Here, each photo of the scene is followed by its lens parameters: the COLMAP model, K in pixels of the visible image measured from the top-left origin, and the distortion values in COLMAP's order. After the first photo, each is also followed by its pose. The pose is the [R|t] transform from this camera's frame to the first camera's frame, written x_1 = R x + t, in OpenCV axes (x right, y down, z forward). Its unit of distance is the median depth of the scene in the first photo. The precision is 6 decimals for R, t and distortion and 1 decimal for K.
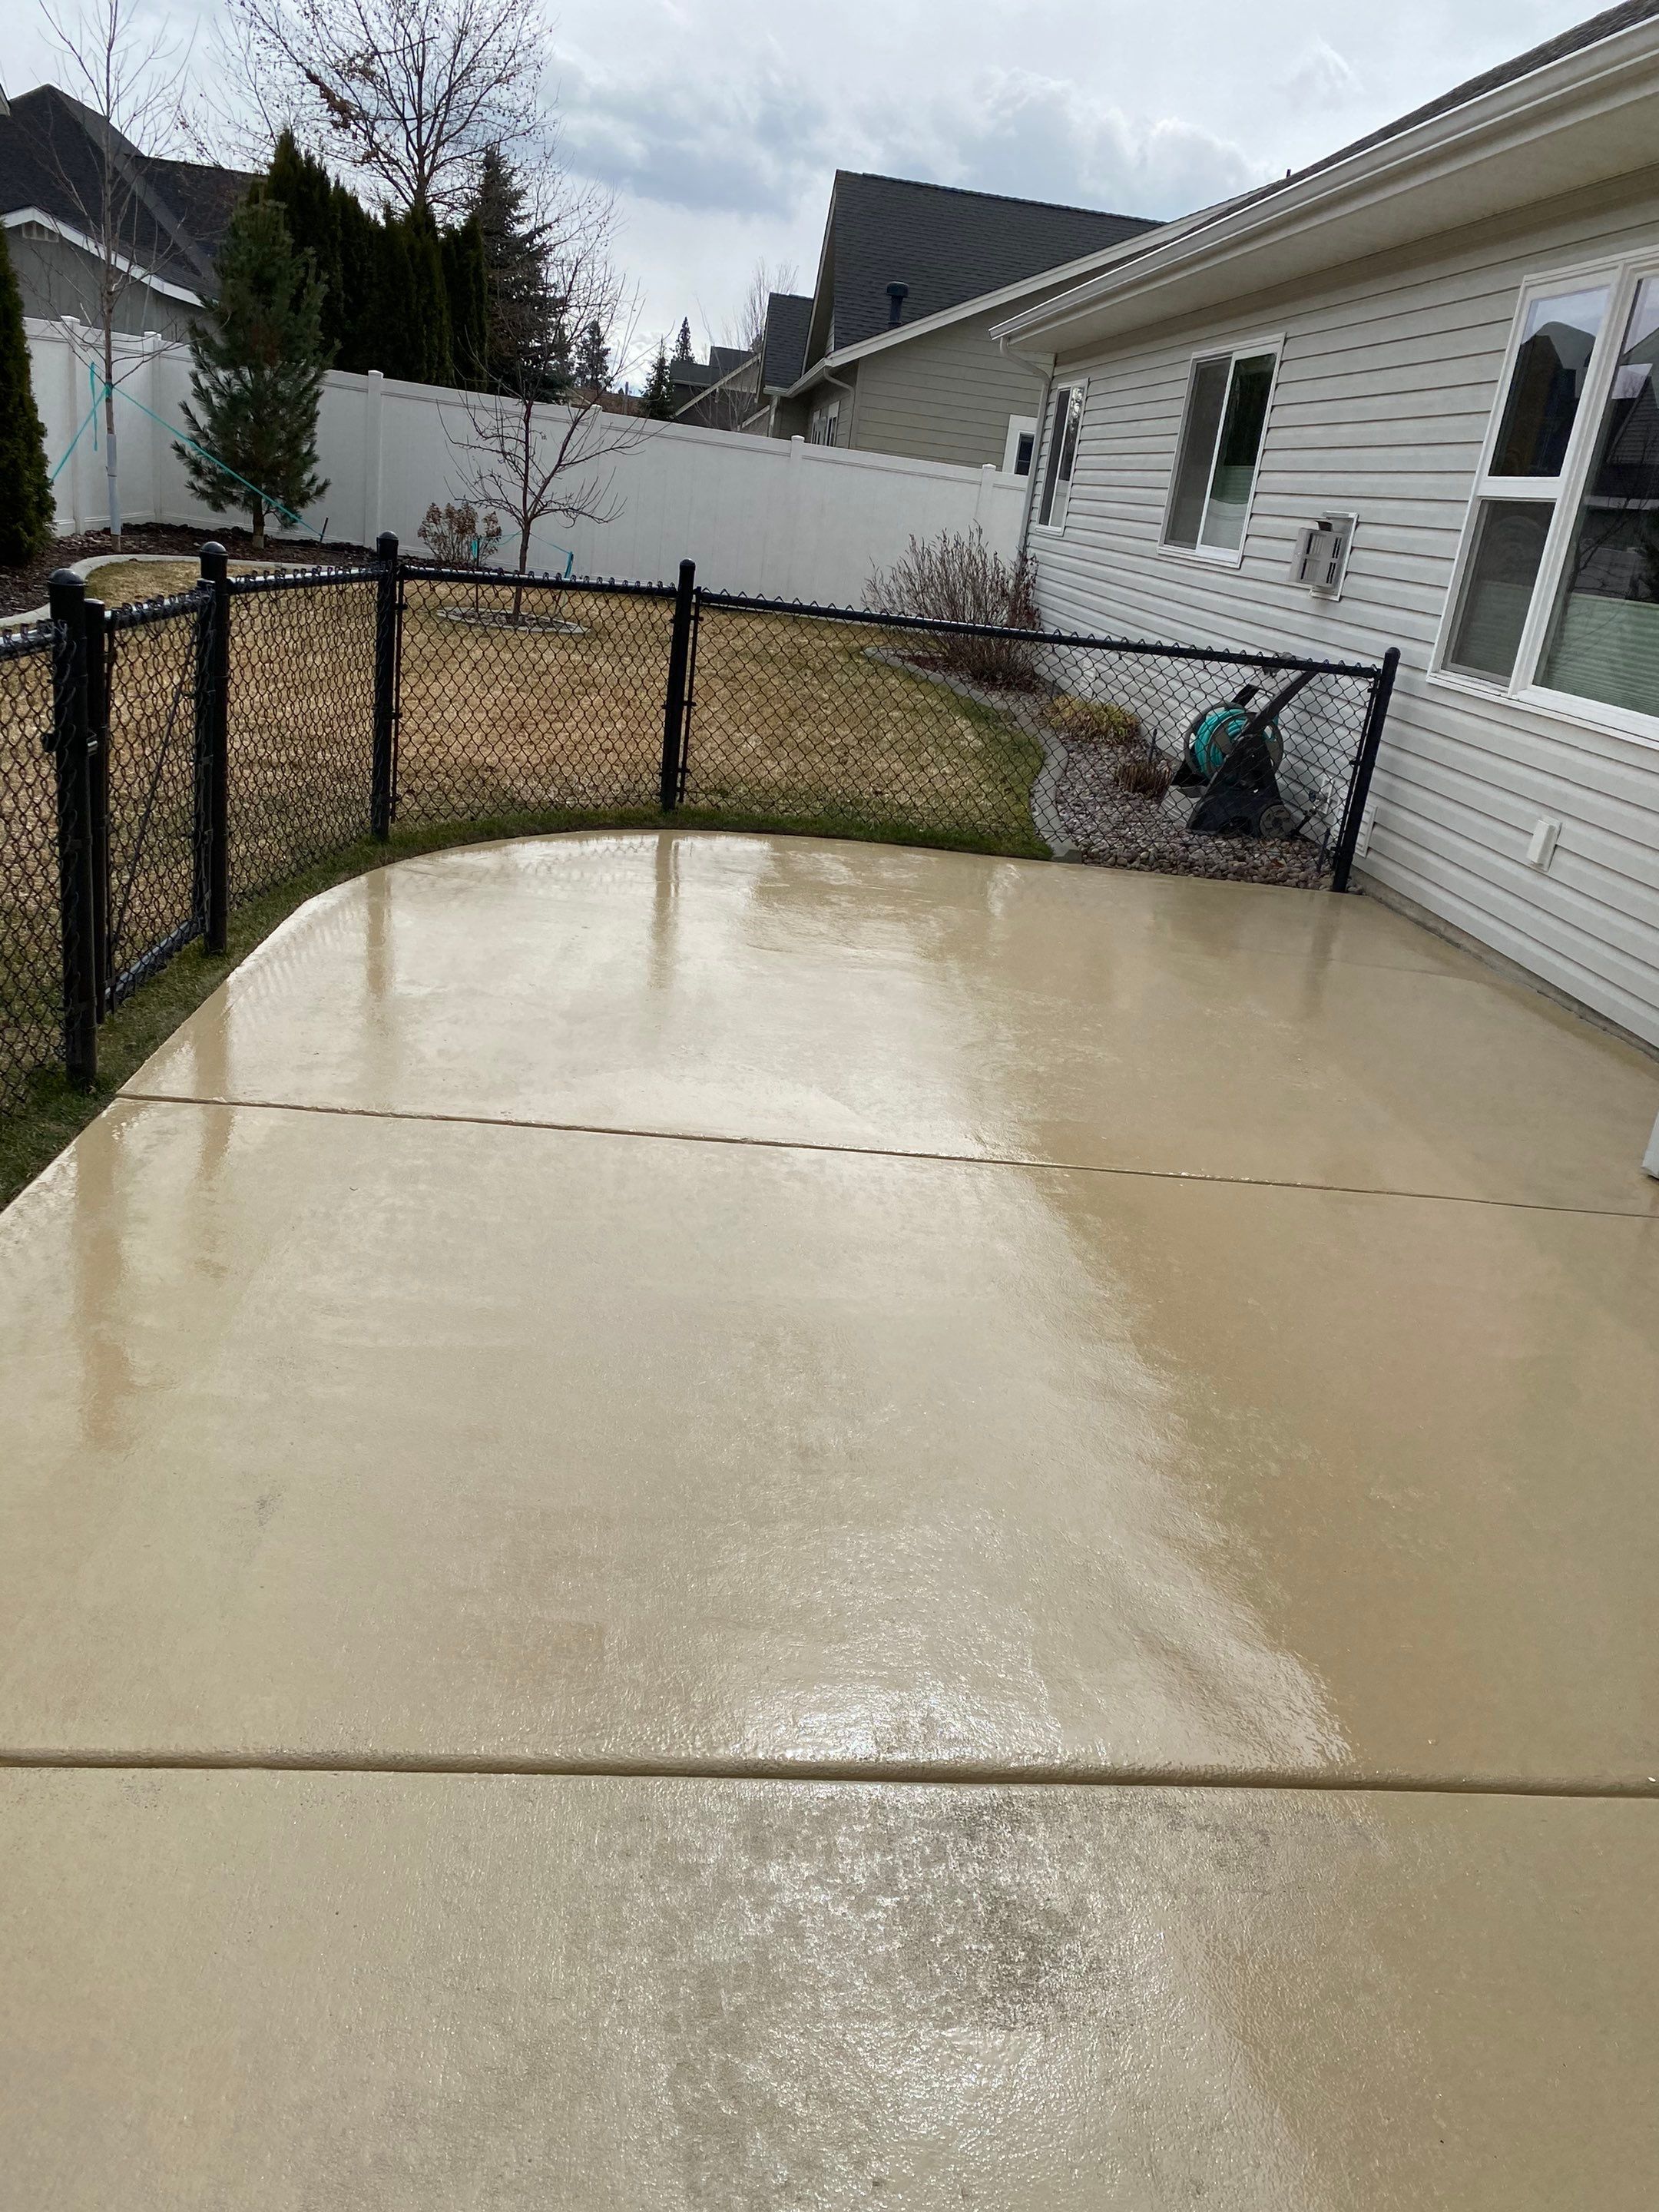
lens RADIAL K [[1687.1, 0, 852.5], [0, 1687.1, 1094.5], [0, 0, 1]] dist [0.014468, 0.002113]
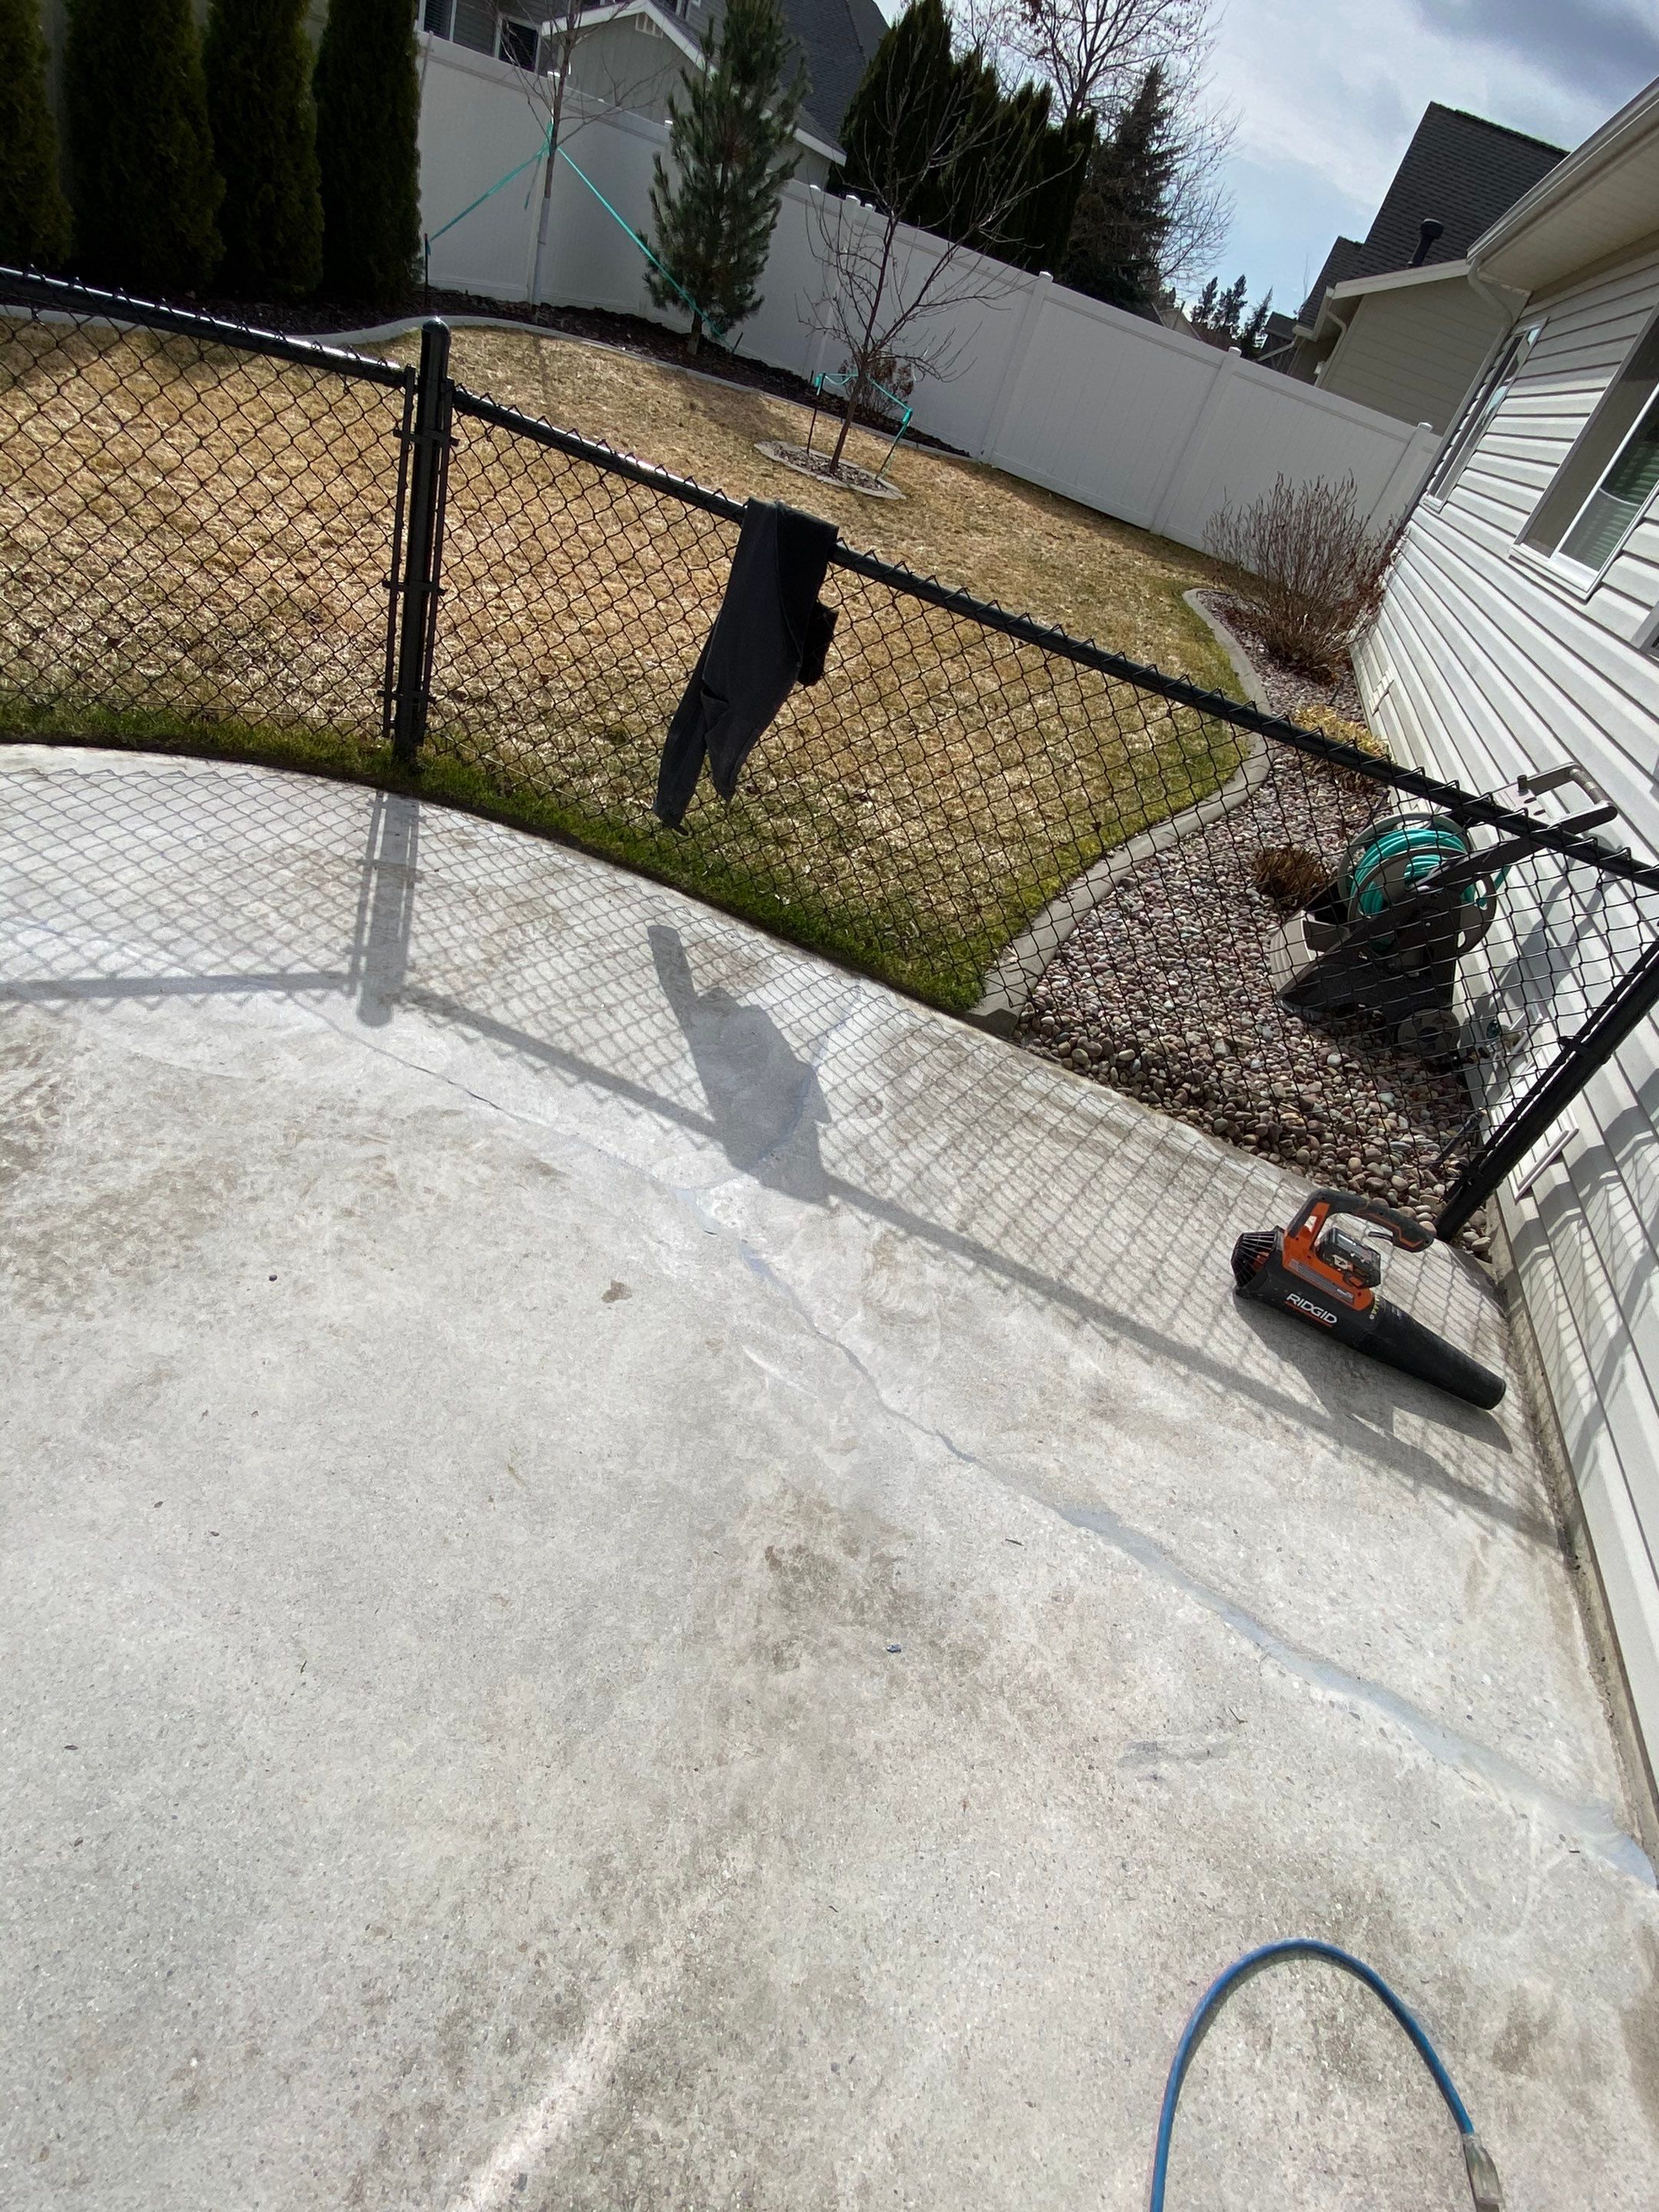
lens RADIAL K [[1155.0, 0, 829.5], [0, 1155.0, 1106.0], [0, 0, 1]] dist [-0.003189, -0.001894]
pose [[0.900743, 0.360722, -0.241953, 0.082553], [-0.303329, 0.921110, 0.244026, -0.086245], [0.310890, -0.146413, 0.939101, 0.264301]]
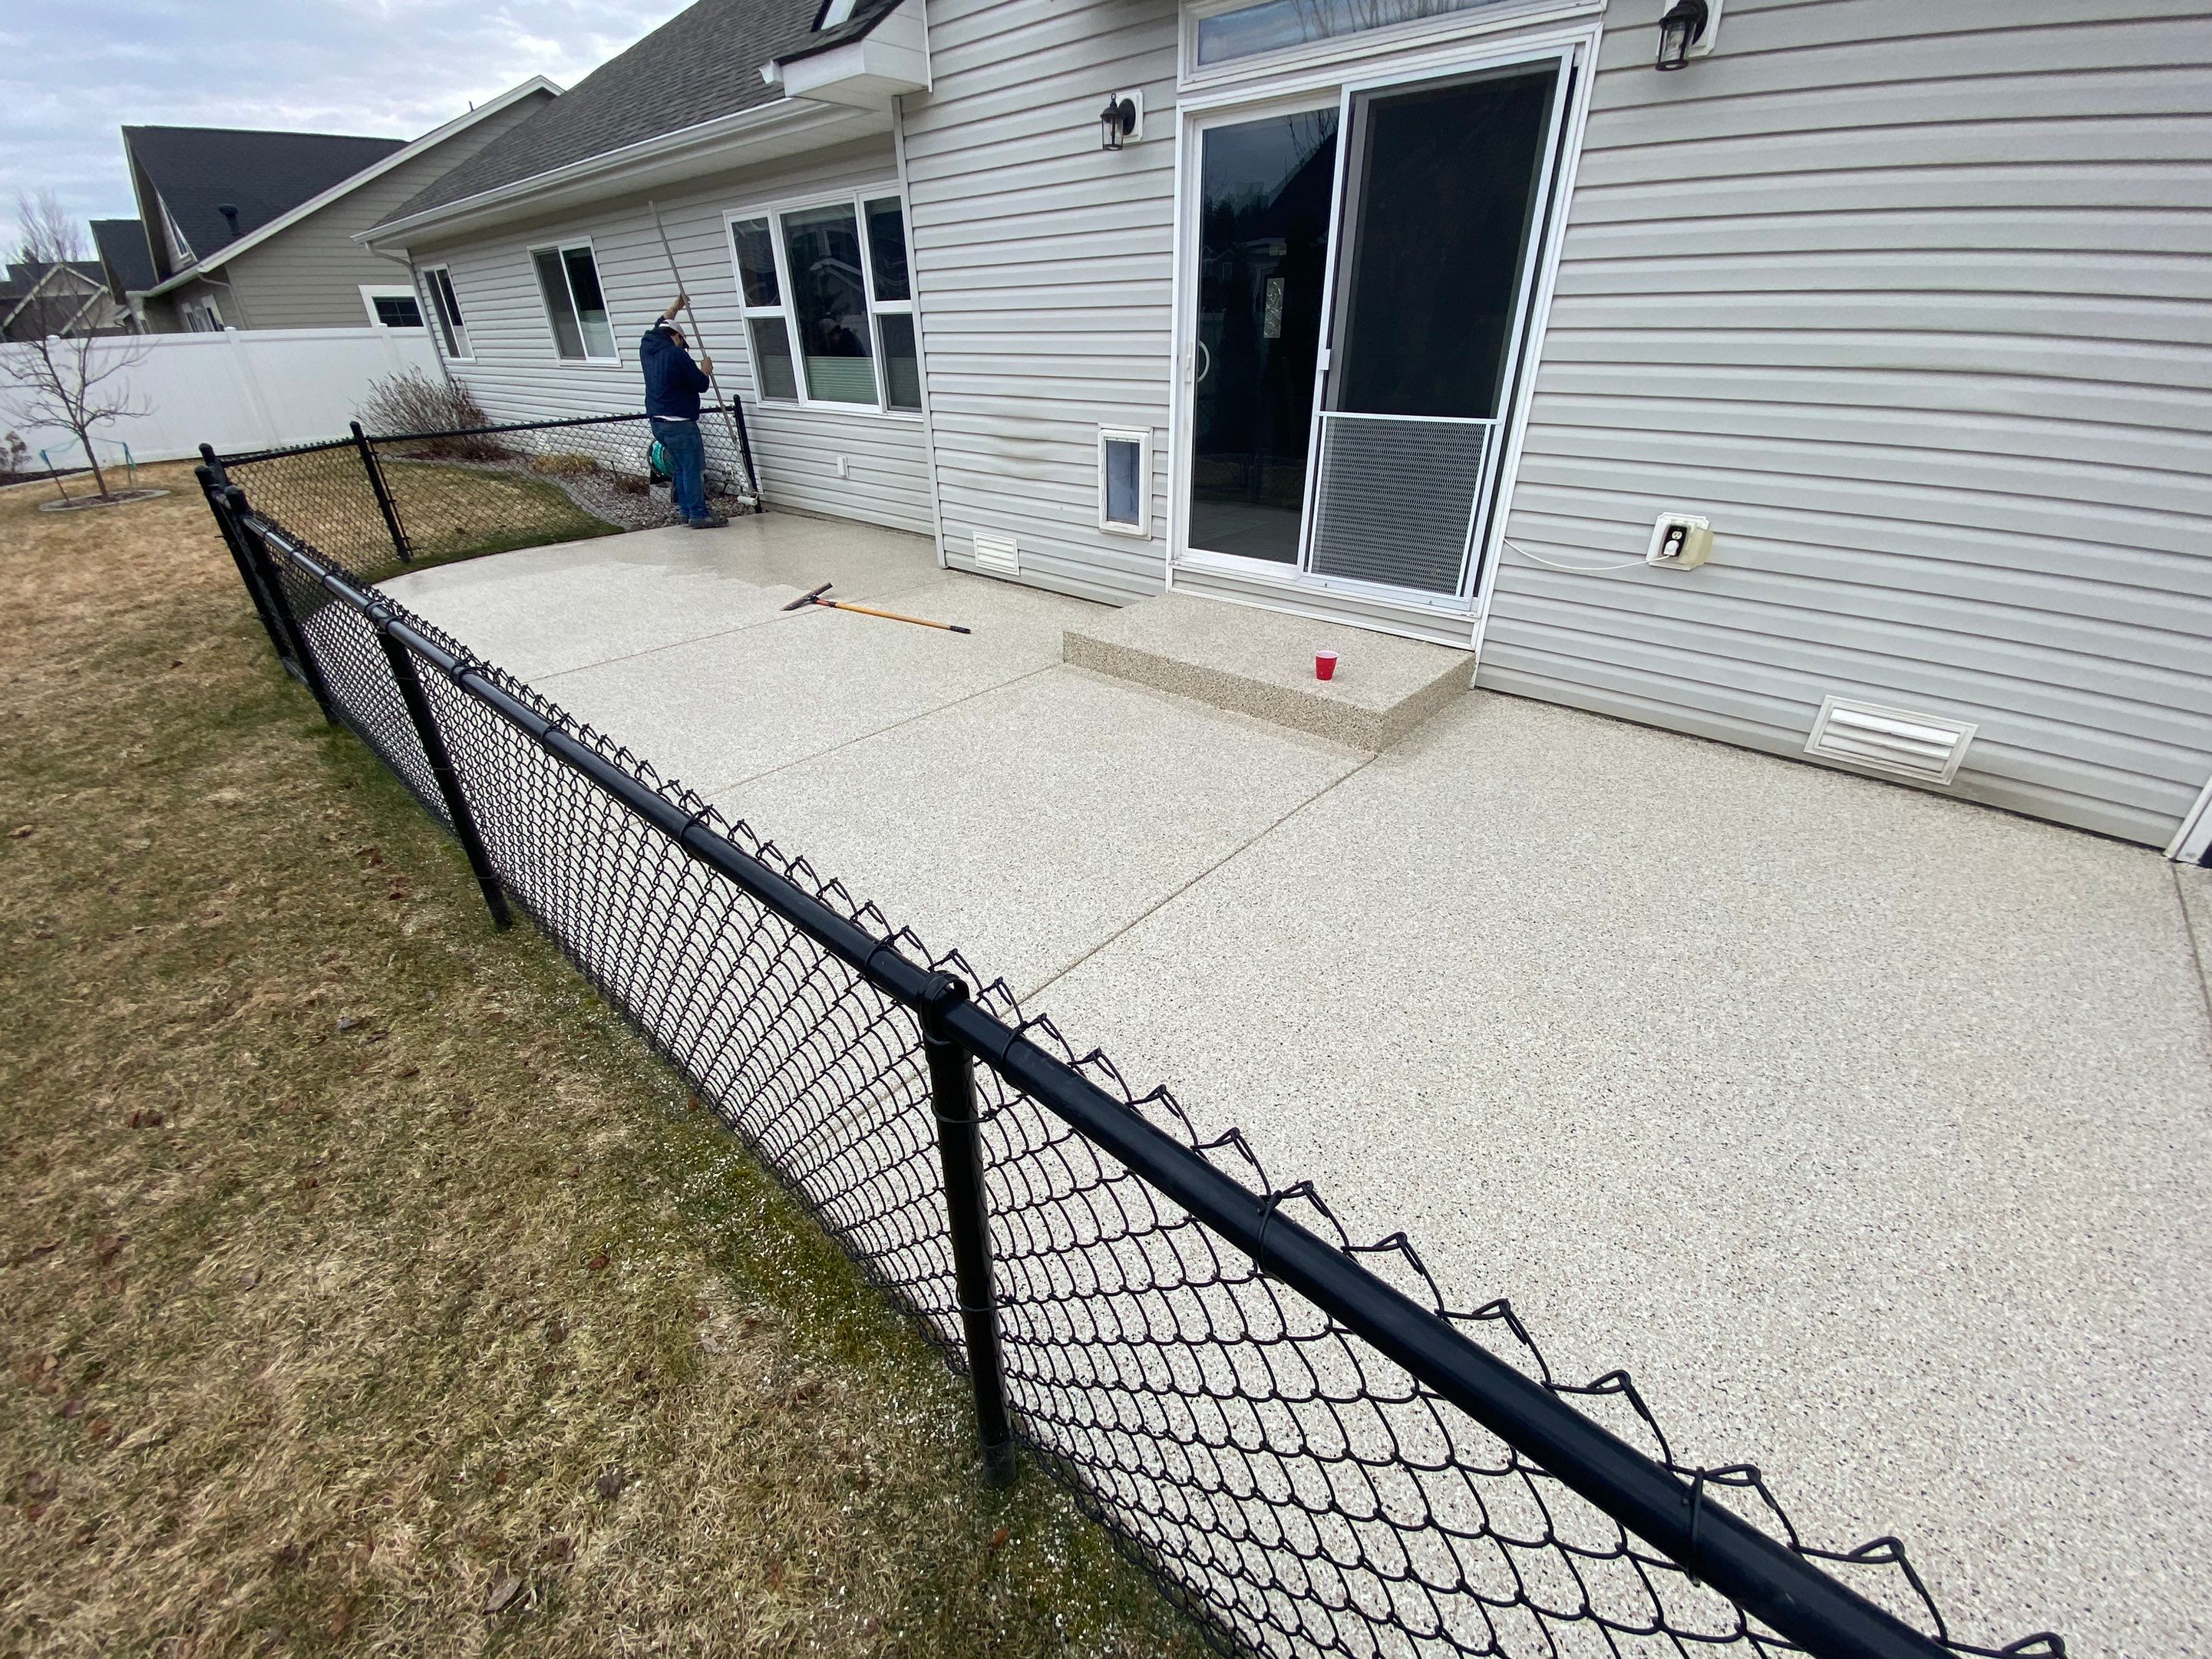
lens RADIAL K [[902.0, 0, 1101.4], [0, 902.0, 837.2], [0, 0, 1]] dist [0.012377, -0.017053]
pose [[0.729130, -0.448419, 0.517001, -0.086751], [0.328681, 0.892053, 0.310179, 0.017639], [-0.600282, -0.056232, 0.797809, -0.110579]]
